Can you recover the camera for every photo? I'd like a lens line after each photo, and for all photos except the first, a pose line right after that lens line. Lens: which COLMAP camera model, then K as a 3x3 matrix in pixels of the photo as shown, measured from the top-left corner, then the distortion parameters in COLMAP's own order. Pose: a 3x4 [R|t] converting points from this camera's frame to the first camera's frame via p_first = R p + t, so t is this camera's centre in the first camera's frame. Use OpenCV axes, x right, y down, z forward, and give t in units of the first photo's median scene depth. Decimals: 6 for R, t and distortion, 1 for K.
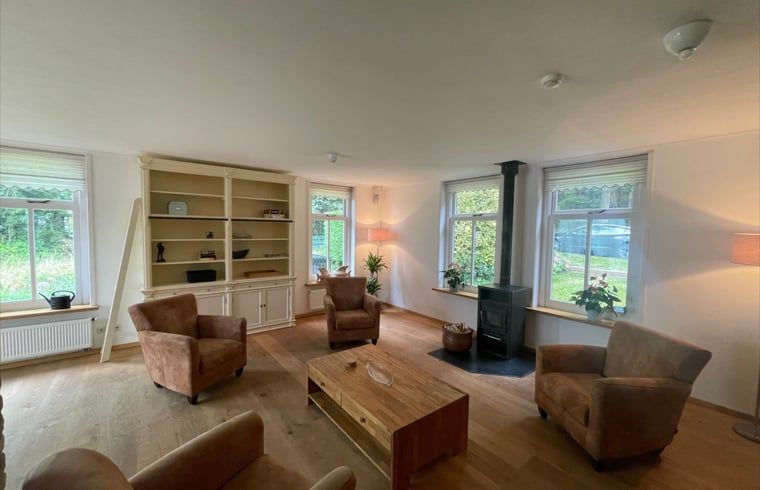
lens RADIAL K [[303.5, 0, 380.0], [0, 303.5, 245.0], [0, 0, 1]] dist [0.000095, -0.000095]
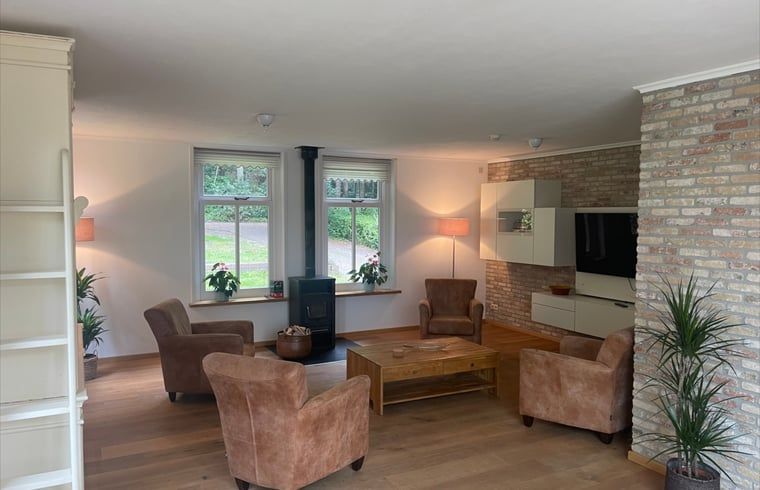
lens RADIAL K [[570.0, 0, 380.0], [0, 570.0, 245.0], [0, 0, 1]] dist [-0.001139, -0.001923]
pose [[0.189538, -0.060484, 0.980009, -1.297250], [0.049090, 0.997436, 0.052065, -0.046127], [-0.980645, 0.038241, 0.192021, 0.460326]]
